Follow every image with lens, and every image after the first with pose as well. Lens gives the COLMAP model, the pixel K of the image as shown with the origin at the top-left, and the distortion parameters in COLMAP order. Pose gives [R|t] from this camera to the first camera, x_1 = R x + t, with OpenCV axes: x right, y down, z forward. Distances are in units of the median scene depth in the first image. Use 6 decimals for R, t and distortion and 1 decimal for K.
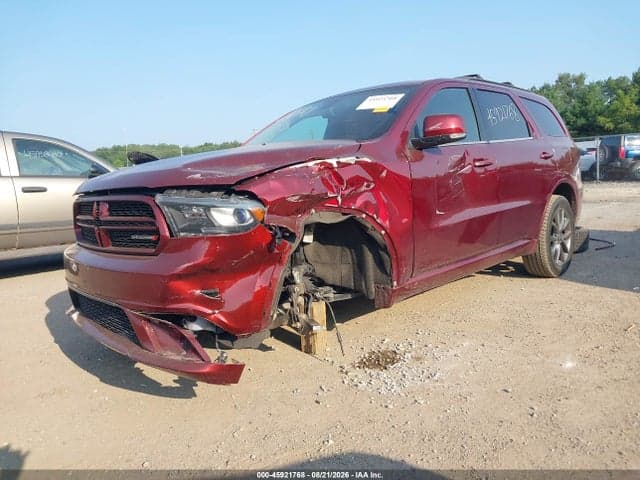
lens RADIAL K [[498.5, 0, 321.3], [0, 498.5, 242.4], [0, 0, 1]] dist [0.022845, -0.027350]
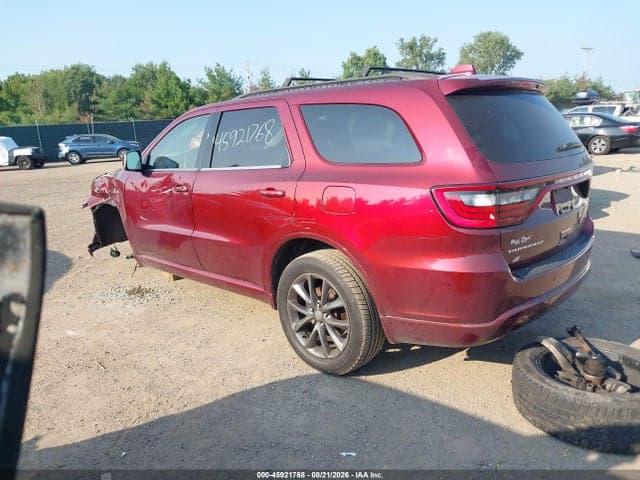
lens RADIAL K [[498.5, 0, 324.7], [0, 498.5, 239.5], [0, 0, 1]] dist [0.022845, -0.027350]
pose [[0.037572, 0.278333, -0.959750, 1.760920], [-0.091468, 0.957354, 0.274057, -0.471982], [0.995099, 0.077489, 0.061428, 1.542162]]
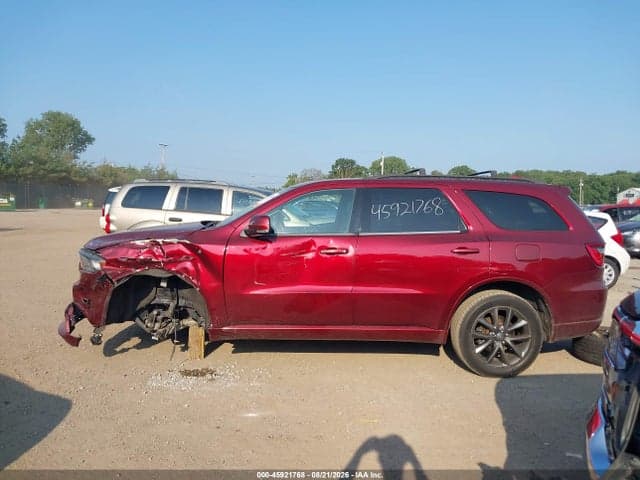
lens RADIAL K [[498.5, 0, 321.4], [0, 498.5, 241.0], [0, 0, 1]] dist [0.022845, -0.027350]
pose [[0.729076, 0.128282, -0.672303, 1.365320], [-0.162956, 0.986566, 0.011530, -0.236334], [0.664751, 0.101149, 0.740186, 0.096828]]
